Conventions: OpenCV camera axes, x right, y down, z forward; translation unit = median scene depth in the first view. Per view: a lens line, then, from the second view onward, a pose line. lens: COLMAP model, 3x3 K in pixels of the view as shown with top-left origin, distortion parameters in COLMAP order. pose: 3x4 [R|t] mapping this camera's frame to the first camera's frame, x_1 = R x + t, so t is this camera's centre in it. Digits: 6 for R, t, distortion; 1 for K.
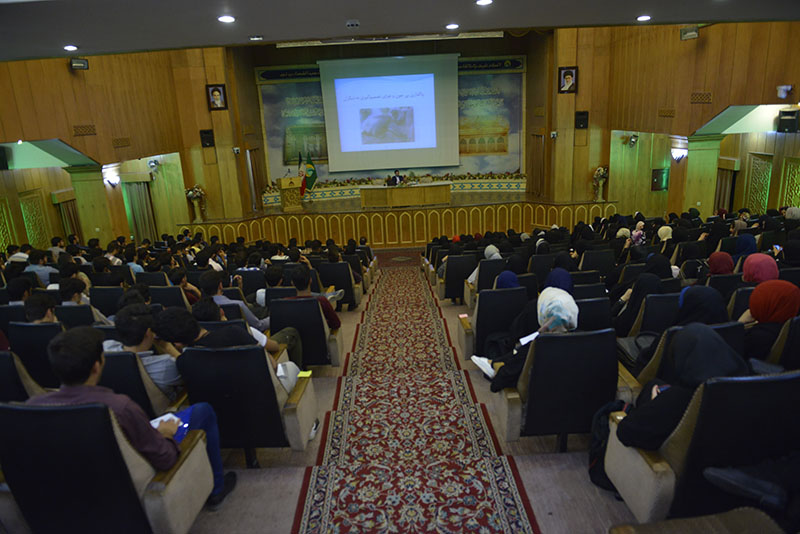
lens RADIAL K [[545.1, 0, 398.4], [0, 545.1, 267.0], [0, 0, 1]] dist [-0.011633, -0.003145]
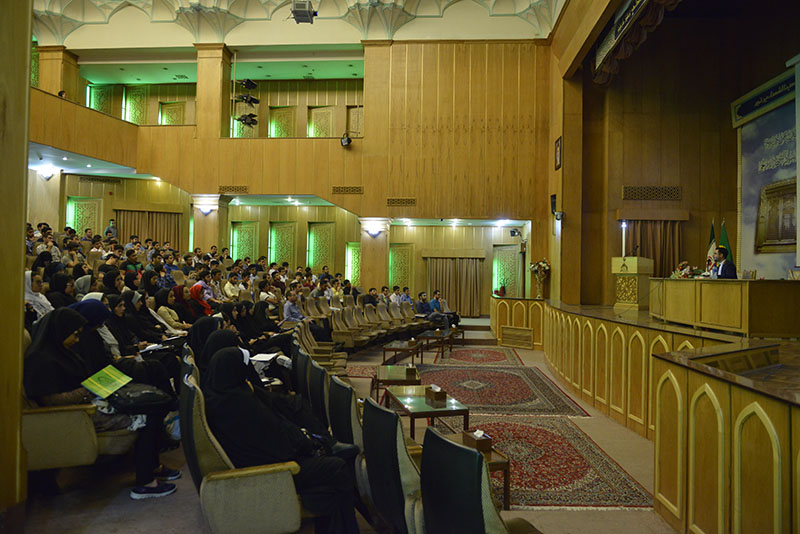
lens RADIAL K [[545.1, 0, 401.6], [0, 545.1, 266.4], [0, 0, 1]] dist [-0.011633, -0.003145]
pose [[-0.079787, 0.041133, -0.995963, 0.414918], [-0.277664, 0.958686, 0.061837, -0.107355], [0.957359, 0.281476, -0.065069, 0.702811]]
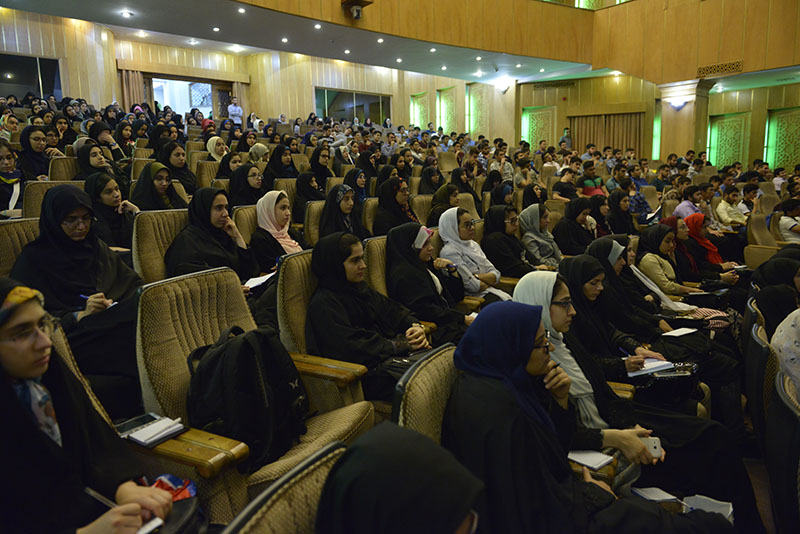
lens RADIAL K [[545.1, 0, 403.0], [0, 545.1, 266.0], [0, 0, 1]] dist [-0.011633, -0.003145]
pose [[-0.750613, 0.171045, -0.638220, 0.322292], [-0.112479, 0.918737, 0.378511, -0.090269], [0.651098, 0.355901, -0.670377, 0.643204]]
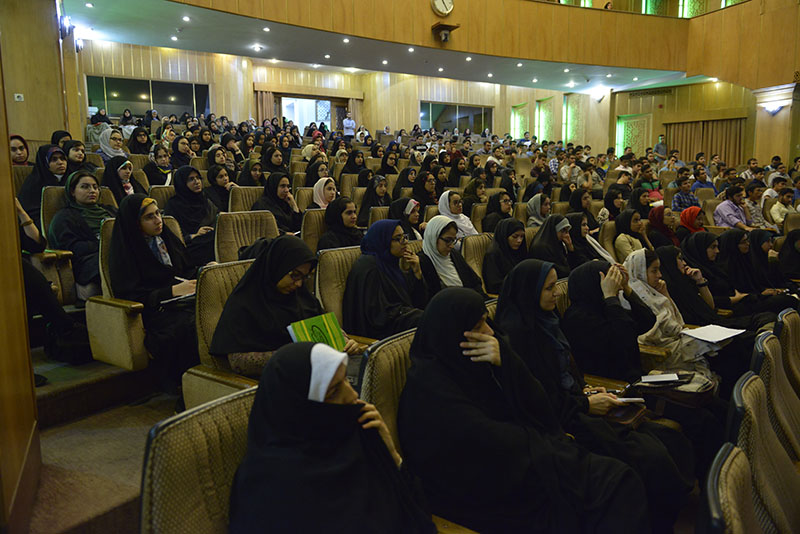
lens RADIAL K [[545.1, 0, 399.4], [0, 545.1, 265.2], [0, 0, 1]] dist [-0.011633, -0.003145]
pose [[-0.879999, 0.125893, -0.457988, 0.327300], [-0.065262, 0.923041, 0.379125, -0.099522], [0.470471, 0.363519, -0.804059, 0.704839]]
